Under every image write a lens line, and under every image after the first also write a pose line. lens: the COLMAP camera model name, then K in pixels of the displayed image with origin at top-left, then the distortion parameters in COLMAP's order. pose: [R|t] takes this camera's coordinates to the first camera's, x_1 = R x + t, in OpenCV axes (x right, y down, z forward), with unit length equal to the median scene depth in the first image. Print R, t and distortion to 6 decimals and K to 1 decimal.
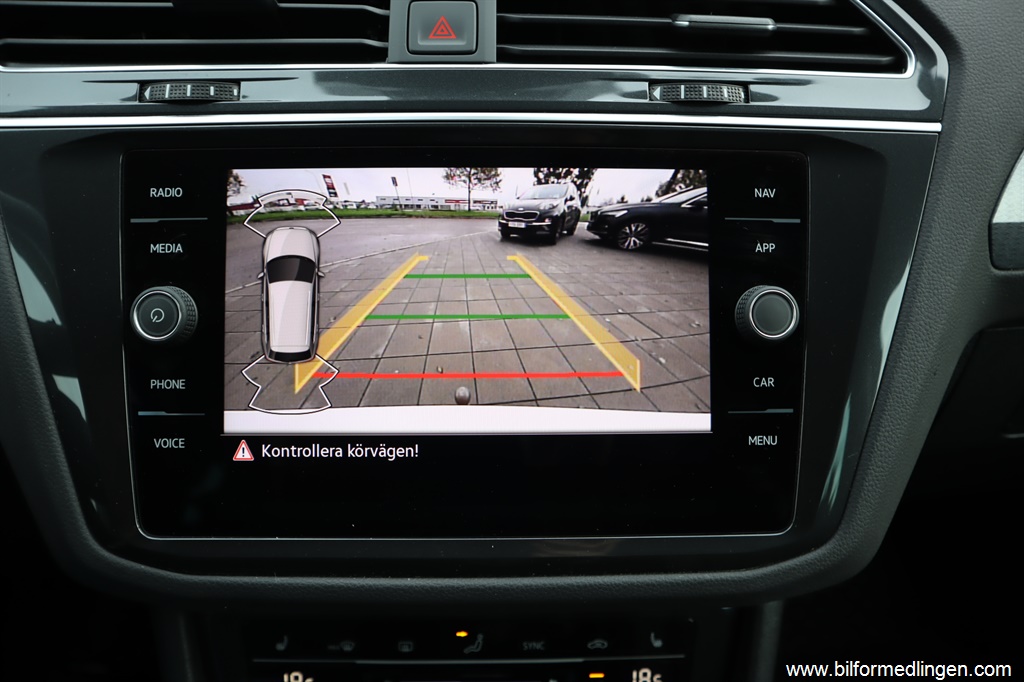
lens RADIAL K [[721.6, 0, 509.3], [0, 721.6, 343.0], [0, 0, 1]] dist [-0.114489, 0.075343]
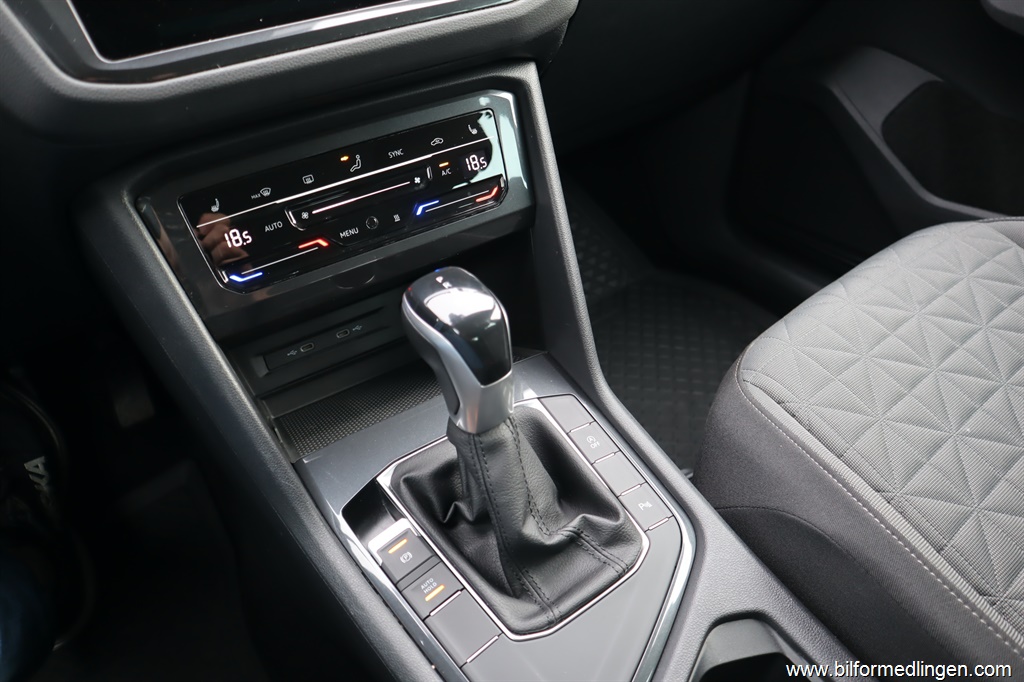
lens RADIAL K [[719.1, 0, 512.0], [0, 719.1, 341.0], [0, 0, 1]] dist [-0.123753, 0.085436]
pose [[0.857917, -0.362776, 0.363830, -0.512936], [0.319281, 0.931236, 0.175669, 0.747096], [-0.402540, -0.034546, 0.914750, -0.471413]]
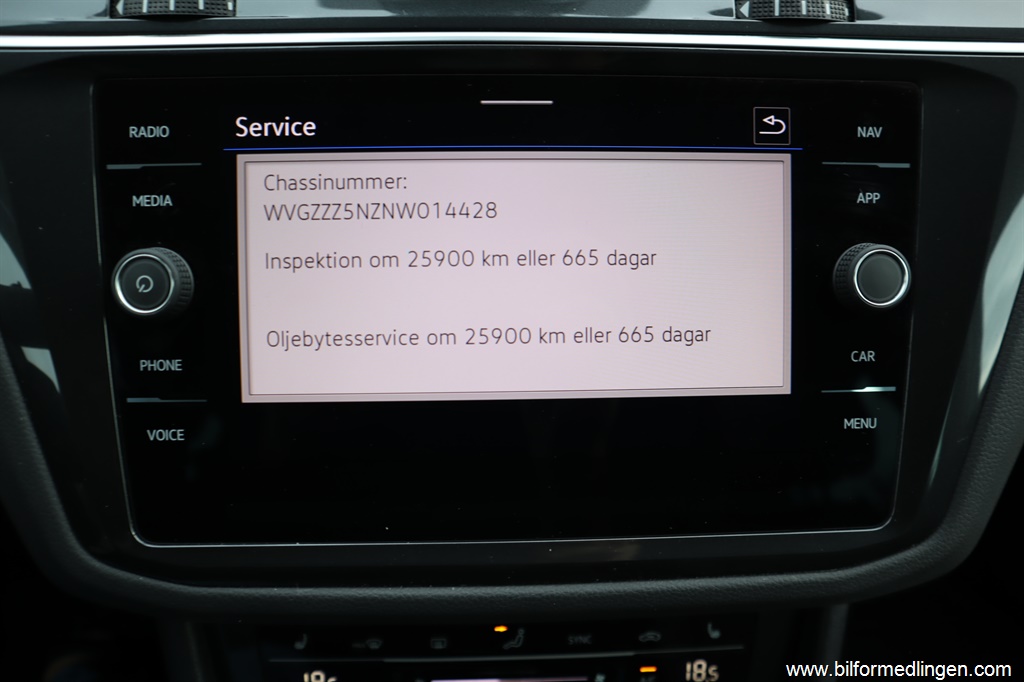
lens RADIAL K [[719.1, 0, 512.0], [0, 719.1, 341.0], [0, 0, 1]] dist [-0.123753, 0.085436]
pose [[0.999870, -0.007357, 0.014379, -0.078746], [0.006177, 0.996738, 0.080470, -0.033852], [-0.014925, -0.080371, 0.996653, 0.165988]]
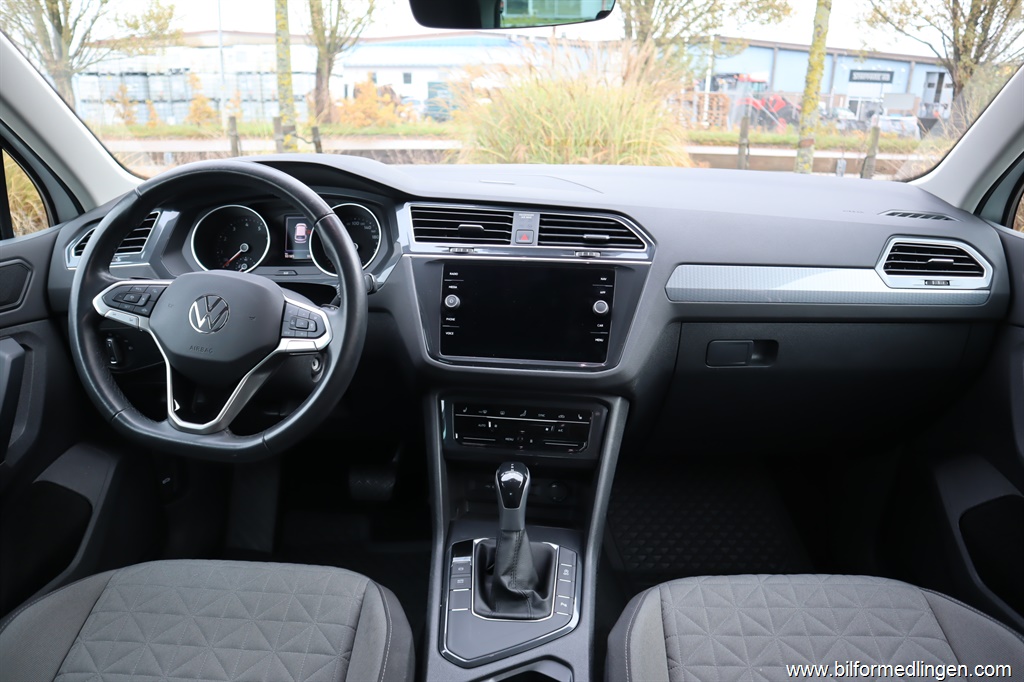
lens RADIAL K [[709.3, 0, 512.0], [0, 709.3, 341.0], [0, 0, 1]] dist [-0.123494, 0.075321]
pose [[0.987777, 0.040816, -0.150438, 0.467375], [-0.073014, 0.973839, -0.215191, 1.004528], [0.137719, 0.223545, 0.964915, -2.772067]]
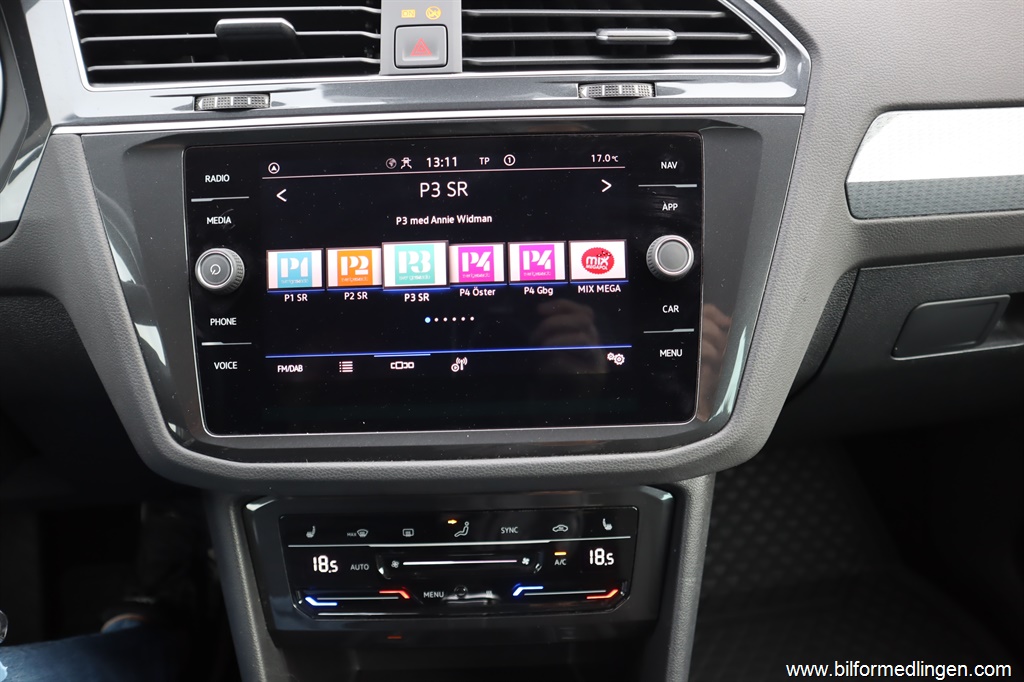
lens RADIAL K [[721.6, 0, 509.3], [0, 721.6, 343.0], [0, 0, 1]] dist [-0.114489, 0.075343]
pose [[0.999557, -0.025301, -0.015692, 0.078299], [0.025675, 0.999379, 0.024134, 0.079104], [0.015072, -0.024526, 0.999586, -0.336049]]
